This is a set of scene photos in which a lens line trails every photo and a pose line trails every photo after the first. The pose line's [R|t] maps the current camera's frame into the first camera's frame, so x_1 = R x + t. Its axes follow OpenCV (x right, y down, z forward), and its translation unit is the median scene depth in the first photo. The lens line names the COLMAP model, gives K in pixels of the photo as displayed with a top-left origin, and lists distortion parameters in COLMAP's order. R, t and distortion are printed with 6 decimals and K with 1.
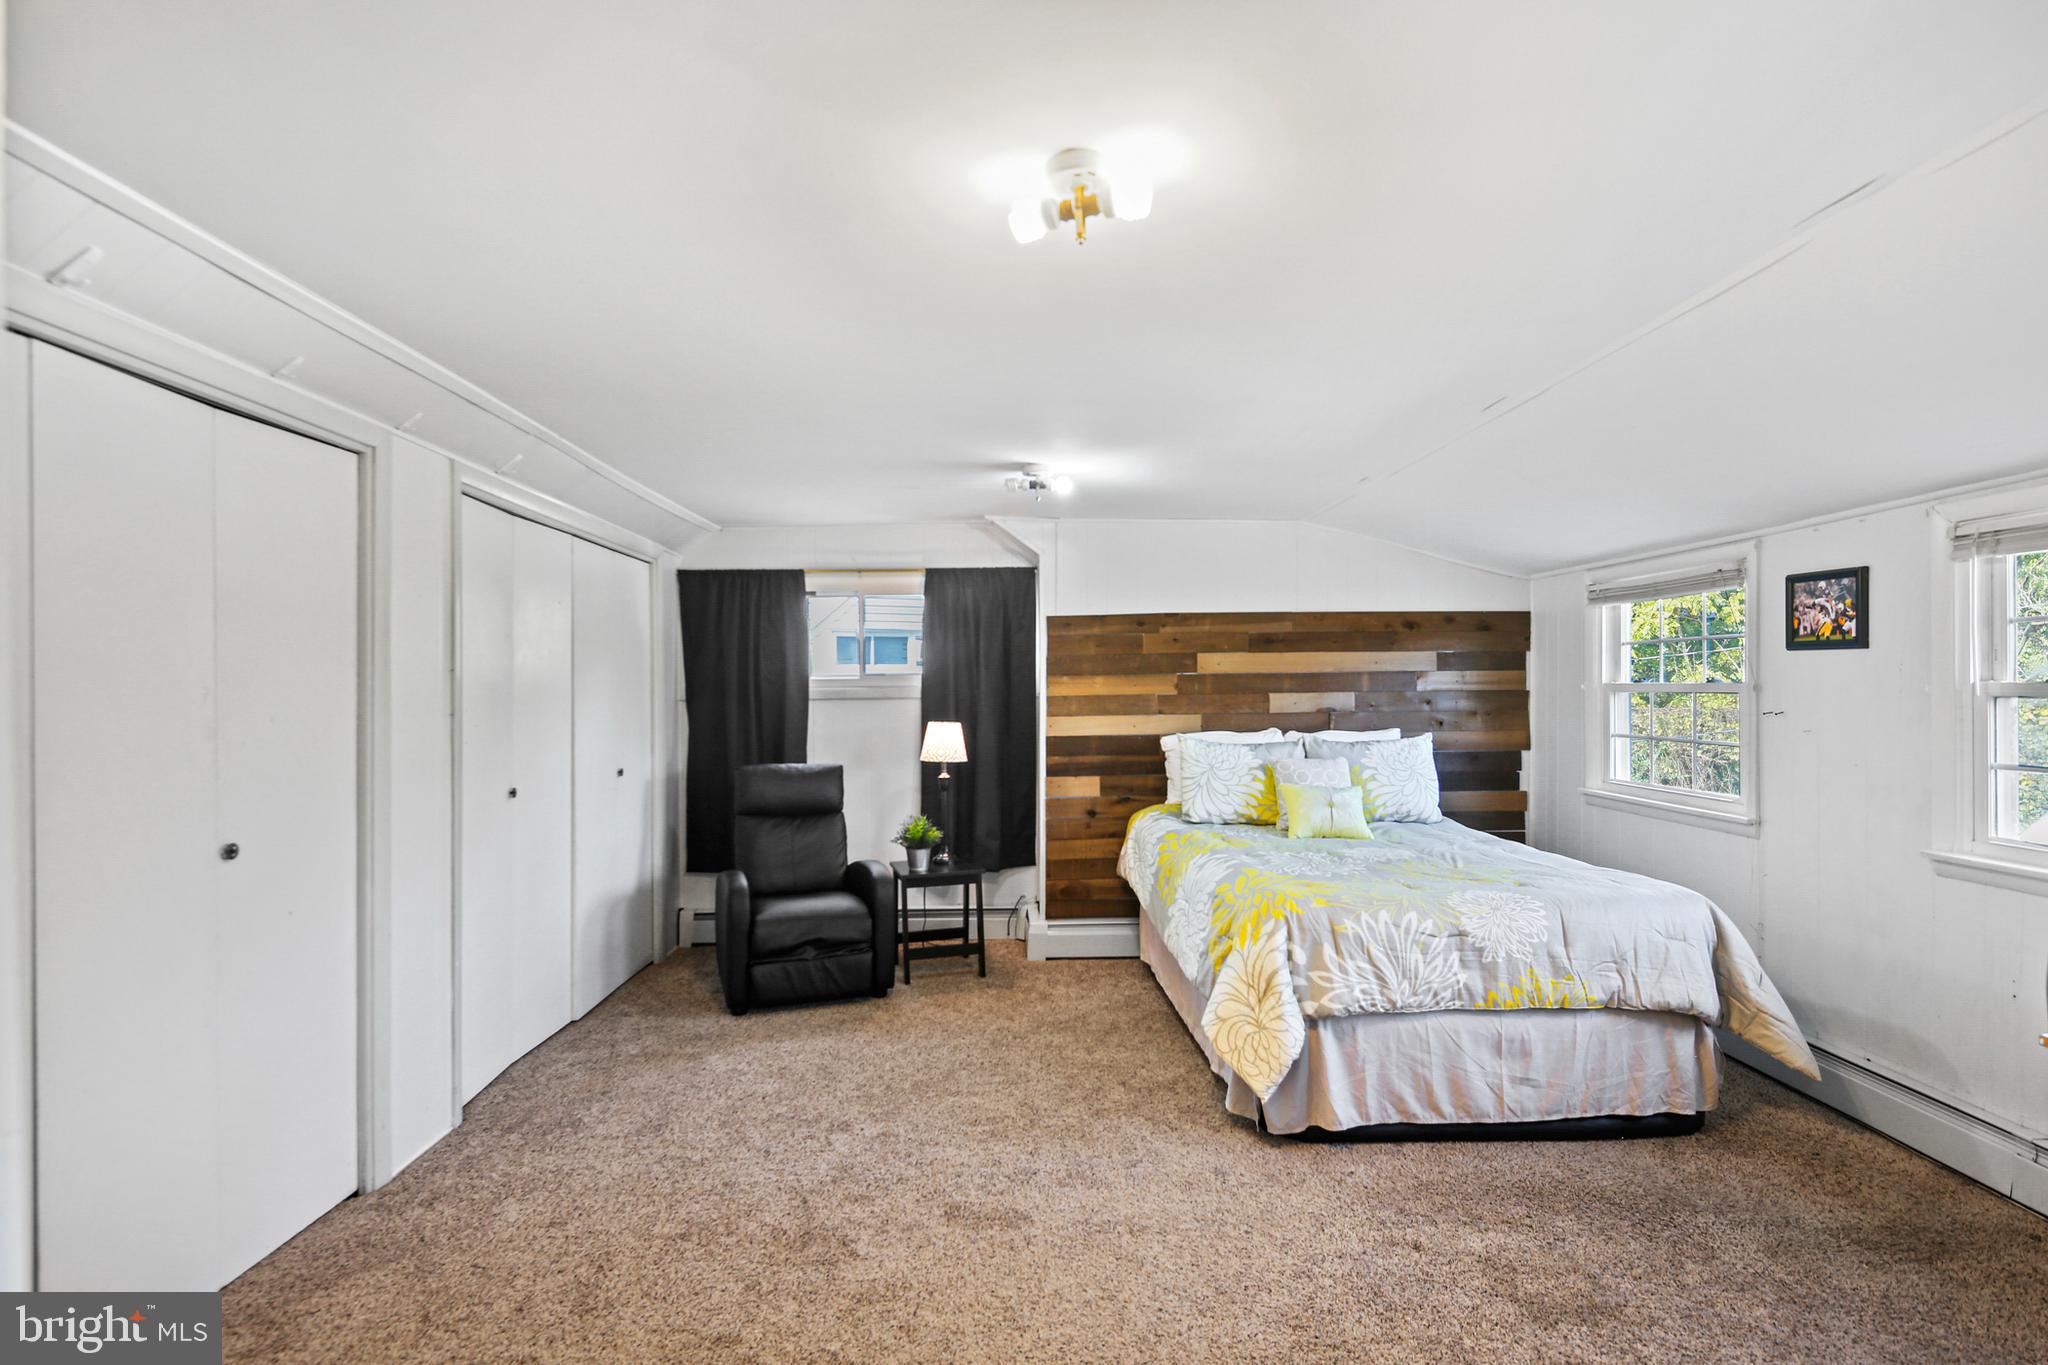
lens RADIAL K [[989.1, 0, 1025.8], [0, 989.1, 694.3], [0, 0, 1]] dist [0.001041, -0.001953]
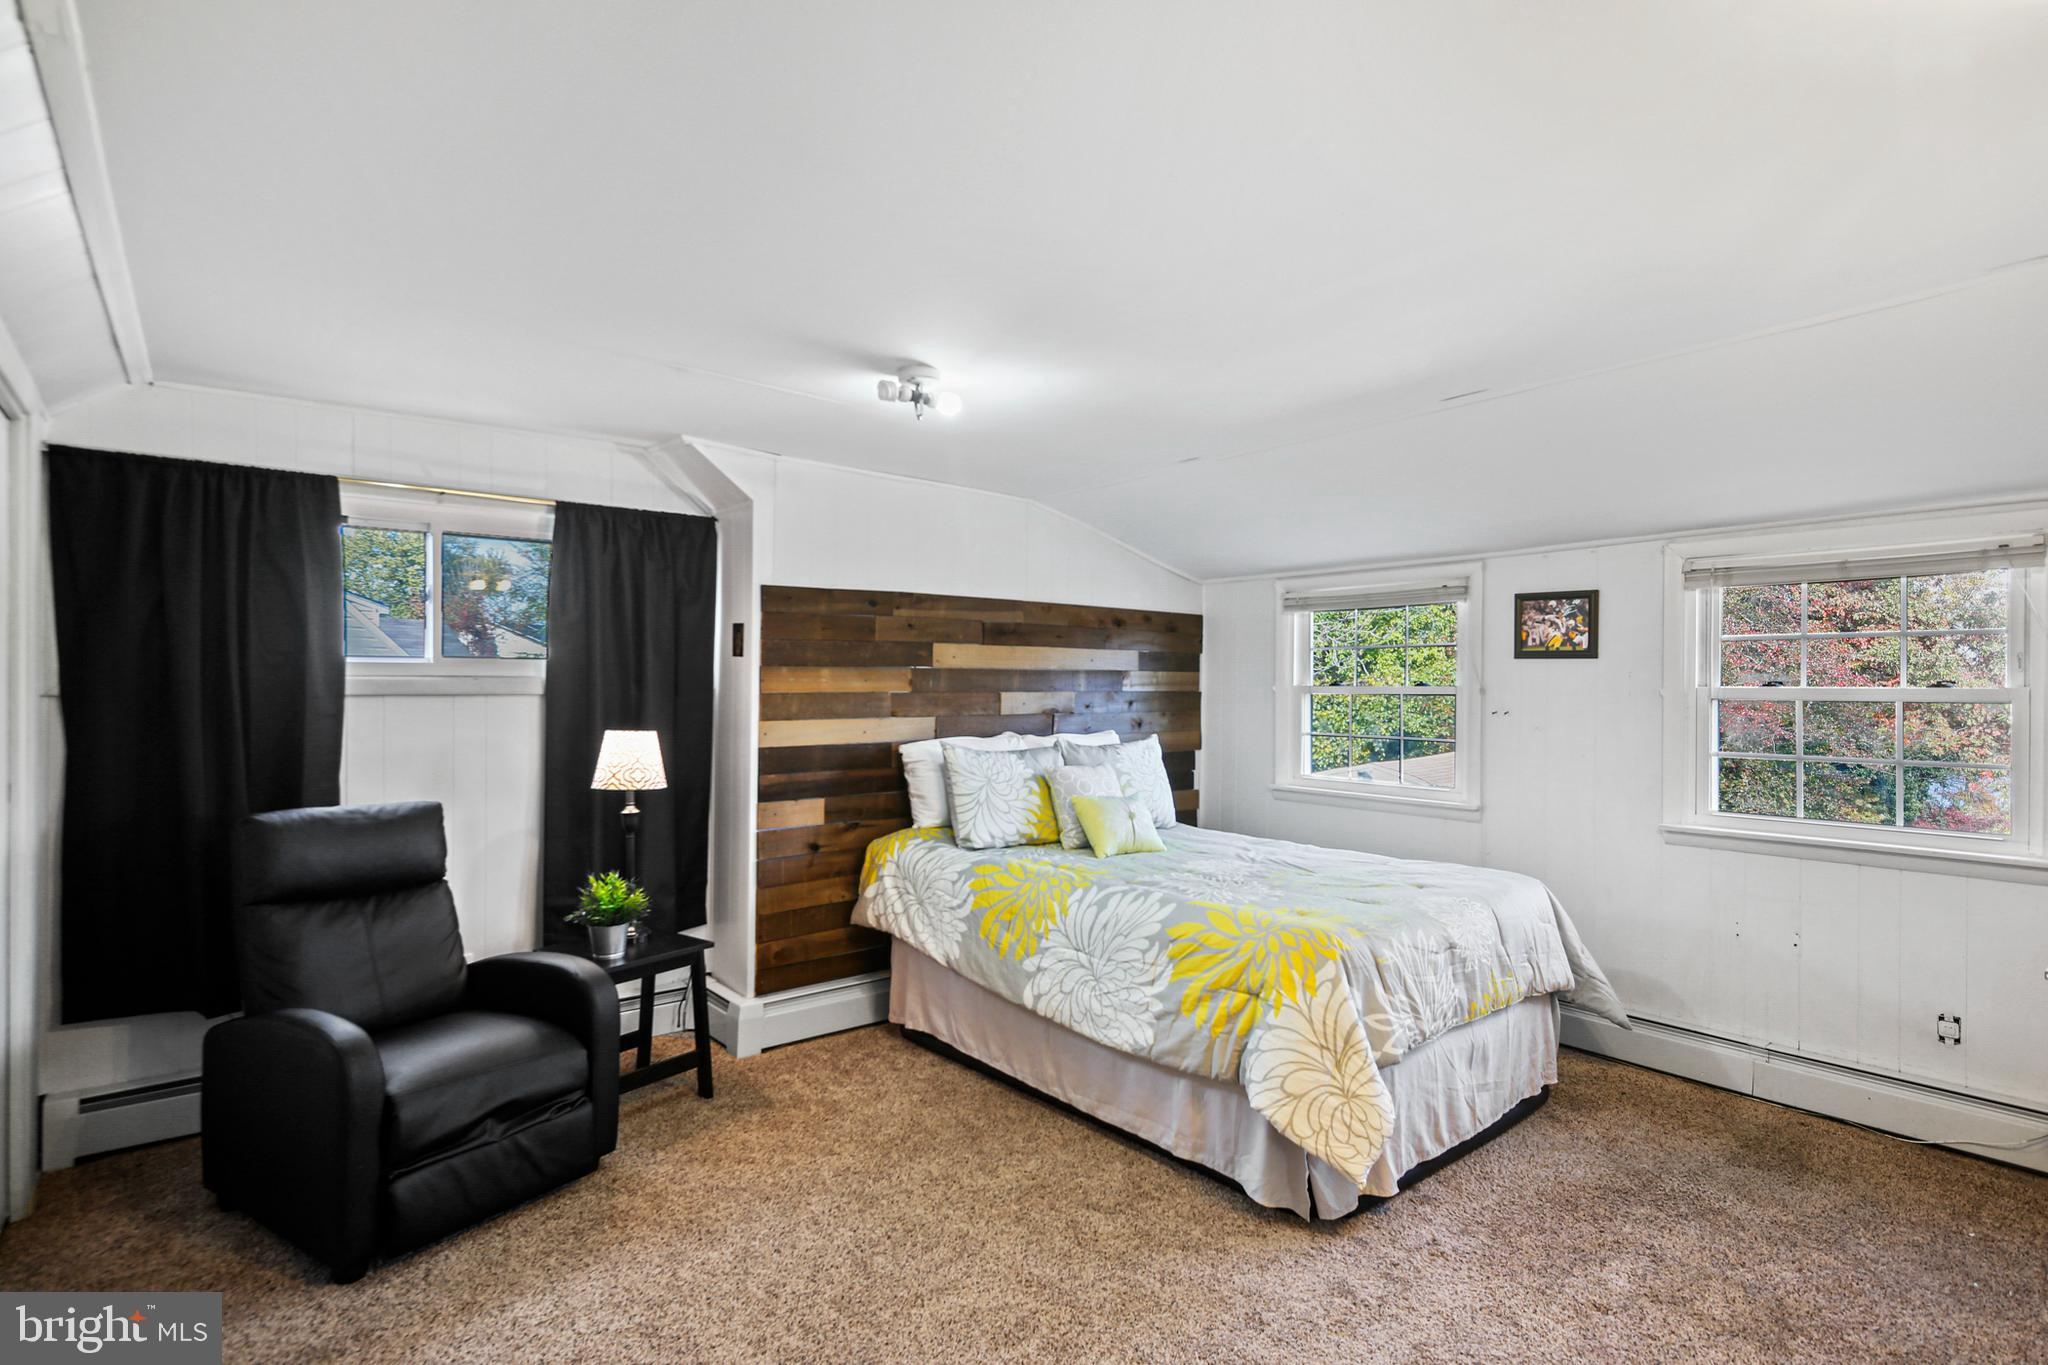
lens RADIAL K [[1008.2, 0, 1027.4], [0, 1008.2, 688.8], [0, 0, 1]] dist [0.000123, -0.000686]
pose [[0.794250, 0.011064, 0.607491, -0.345908], [-0.006890, 0.999934, -0.009204, 0.005043], [-0.607553, 0.003125, 0.794273, 0.350693]]
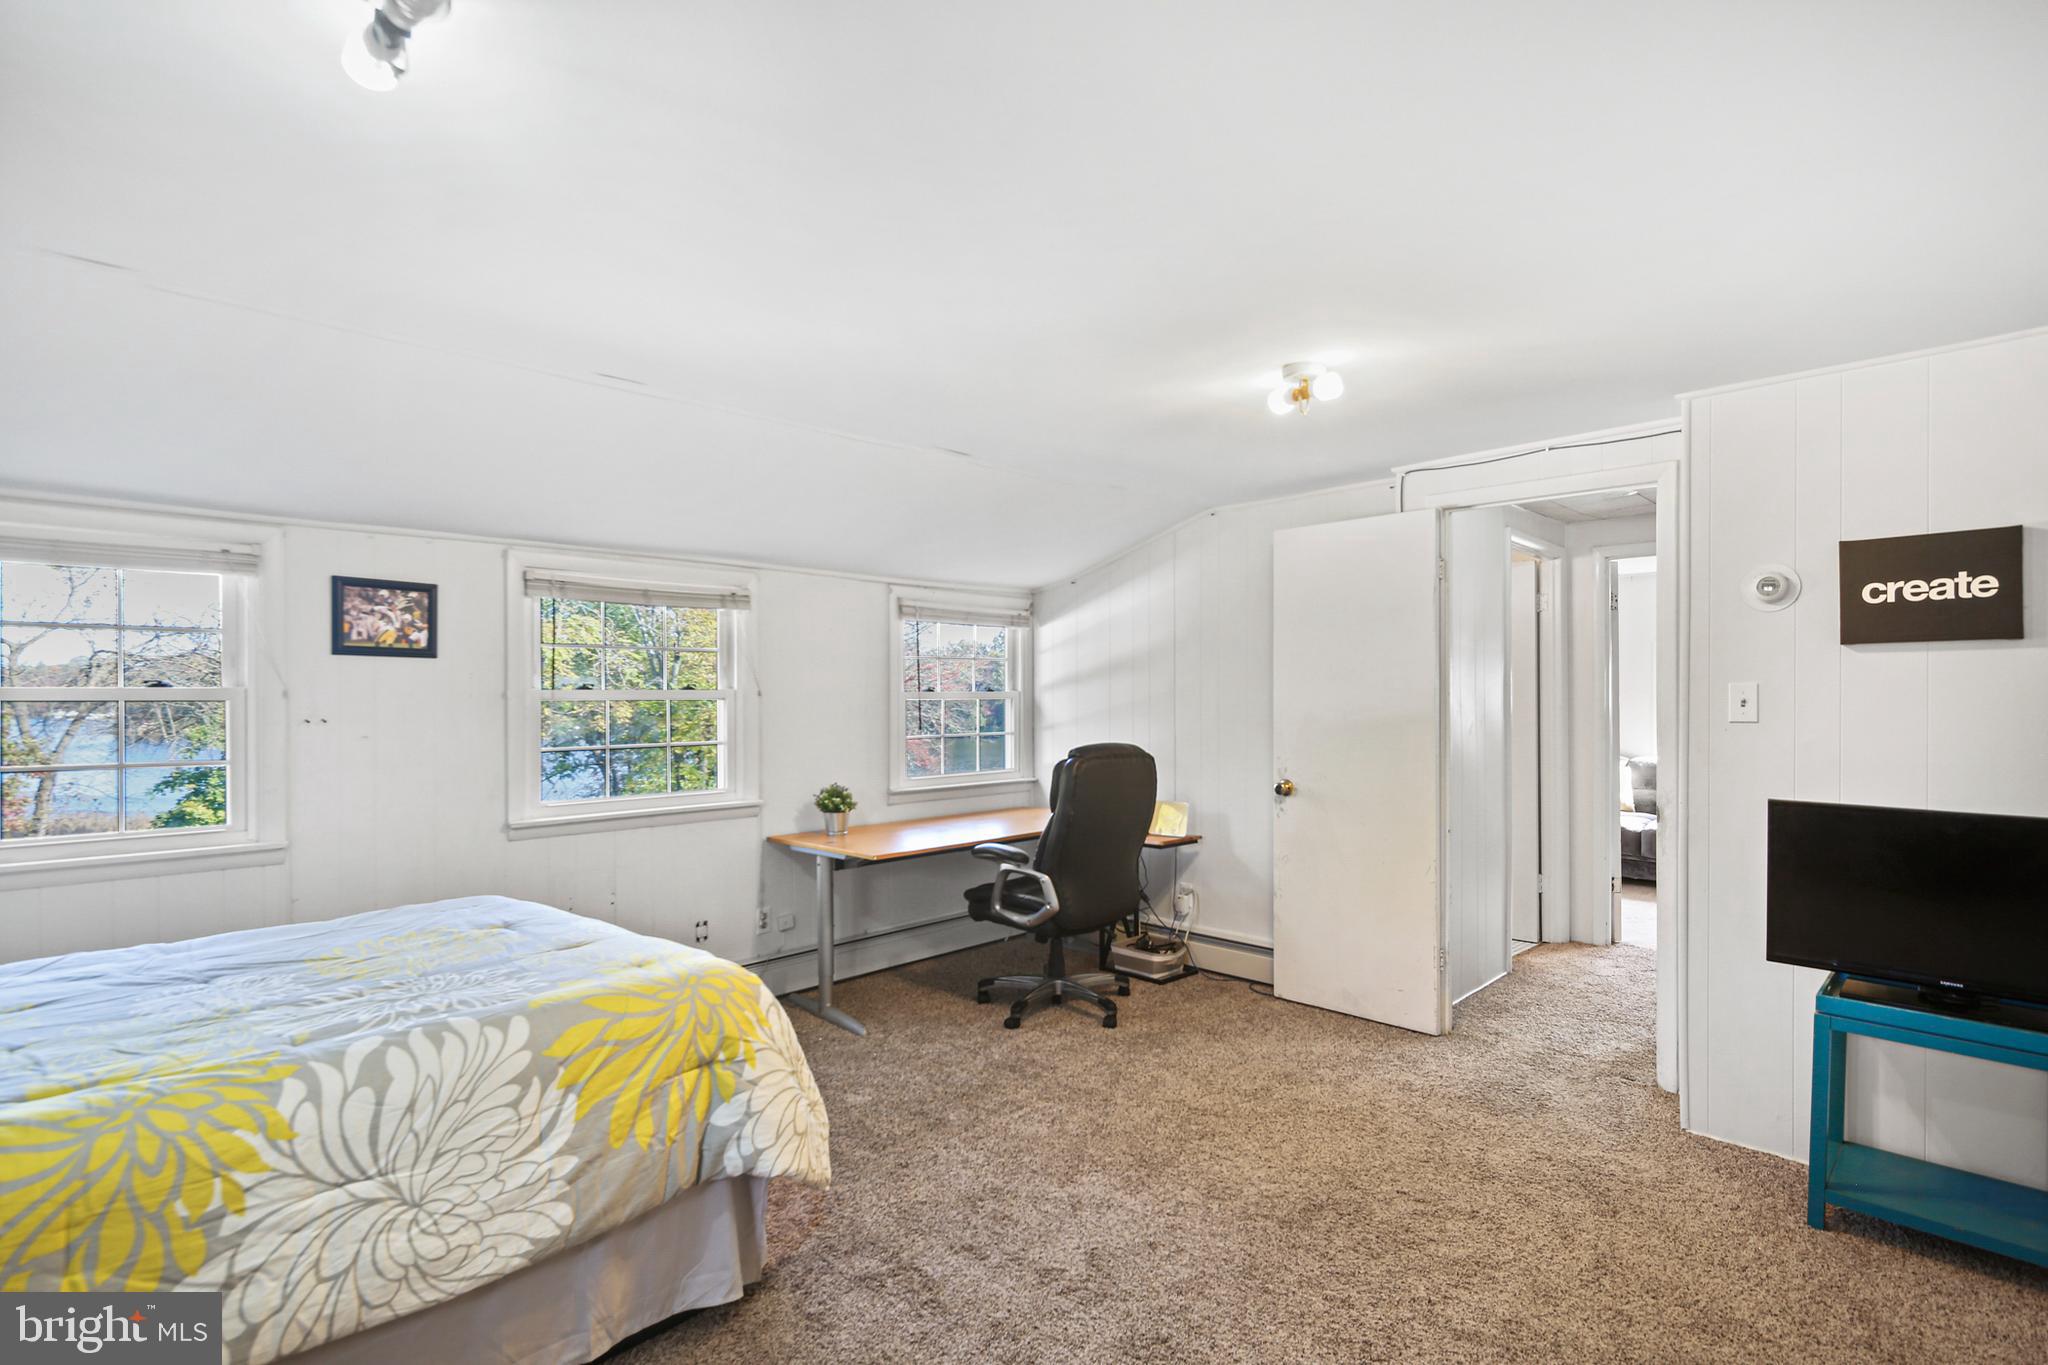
lens RADIAL K [[991.7, 0, 1022.8], [0, 991.7, 688.0], [0, 0, 1]] dist [0.008163, -0.004733]
pose [[-0.690790, 0.009421, 0.722994, -0.333867], [0.010093, 0.999943, -0.003386, -0.001453], [-0.722985, 0.004958, -0.690846, 1.016418]]
